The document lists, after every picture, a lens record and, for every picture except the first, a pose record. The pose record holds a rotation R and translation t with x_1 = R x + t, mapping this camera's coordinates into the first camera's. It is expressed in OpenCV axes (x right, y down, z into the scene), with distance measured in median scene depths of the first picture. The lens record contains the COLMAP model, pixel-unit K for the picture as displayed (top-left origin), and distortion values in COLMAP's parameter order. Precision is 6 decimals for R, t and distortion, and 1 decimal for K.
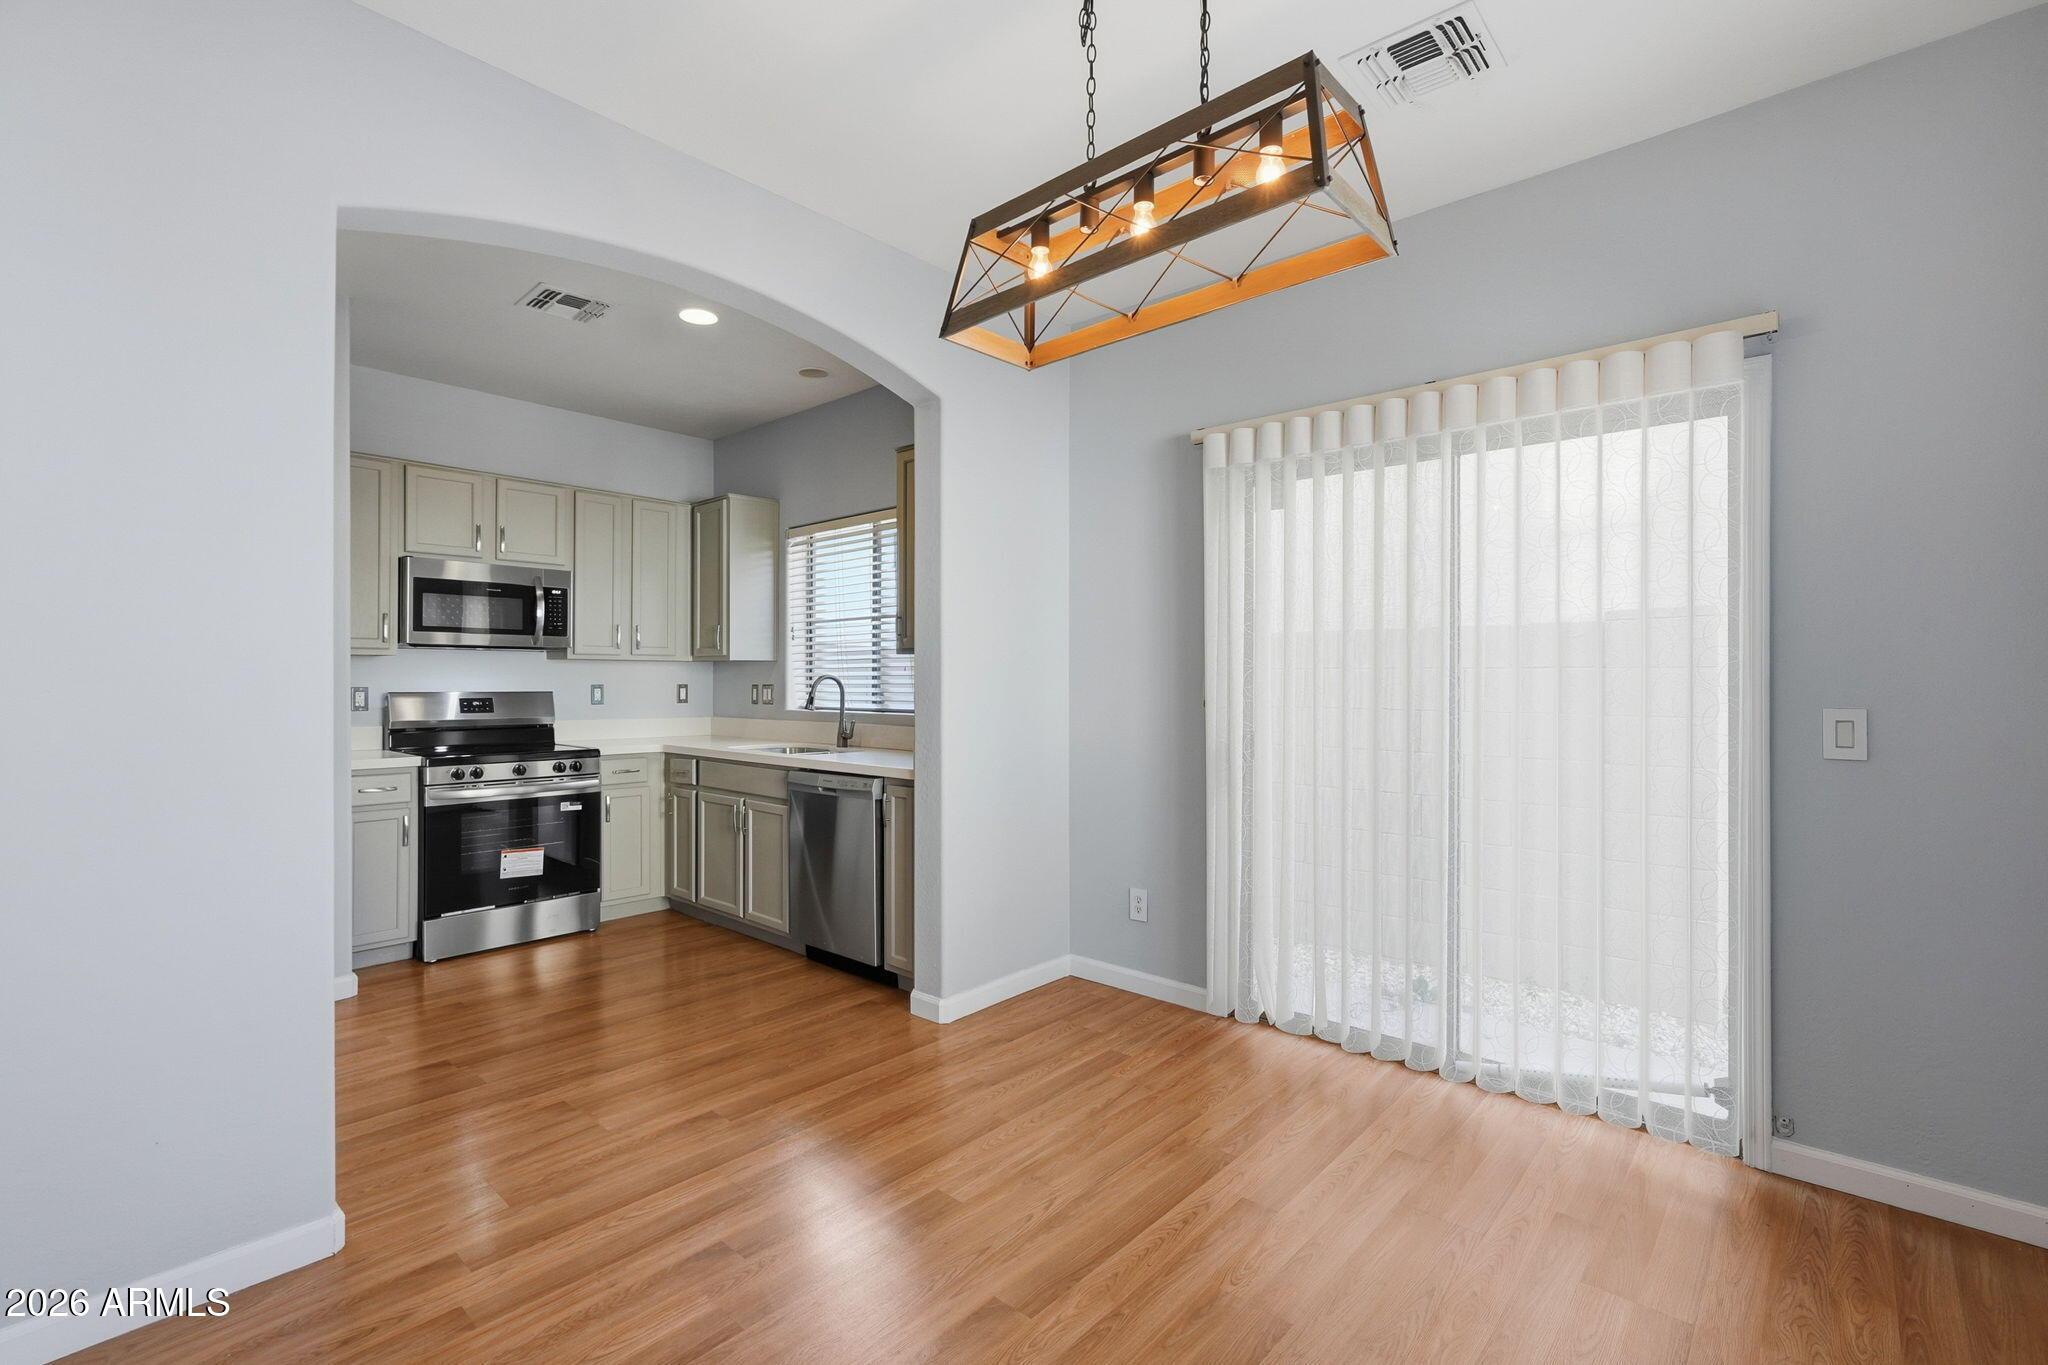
lens RADIAL K [[918.9, 0, 1022.5], [0, 918.9, 677.4], [0, 0, 1]] dist [-0.012241, 0.007232]
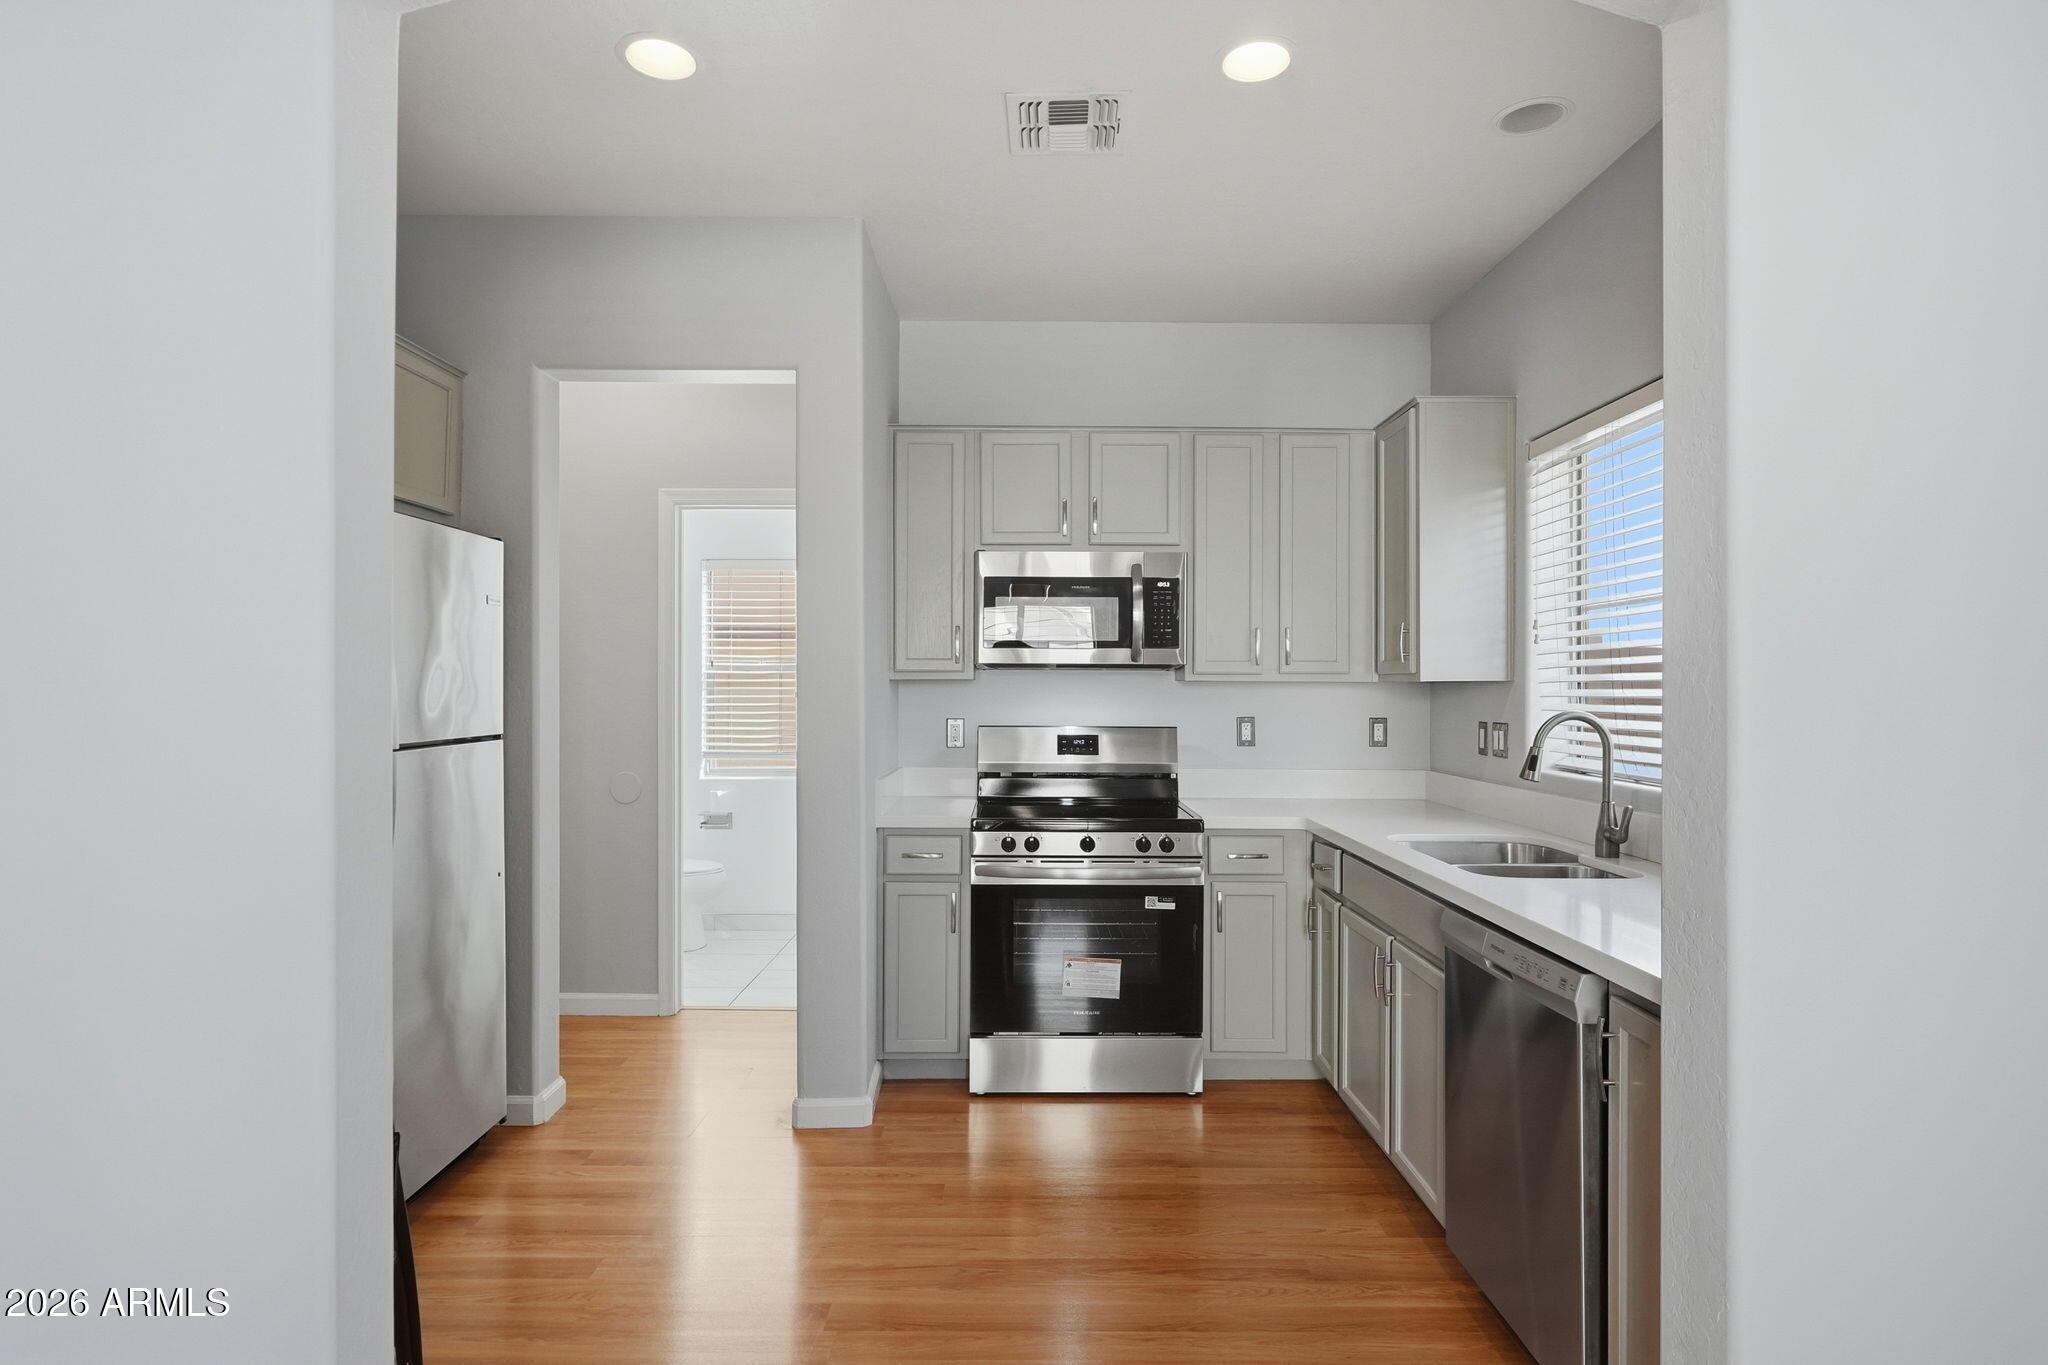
lens RADIAL K [[1092.7, 0, 1021.7], [0, 1092.7, 686.0], [0, 0, 1]] dist [-0.006765, 0.004533]
pose [[0.671309, -0.001495, -0.741176, 0.027835], [0.000187, 0.999998, -0.001847, -0.015208], [0.741178, 0.001101, 0.671308, 0.368531]]
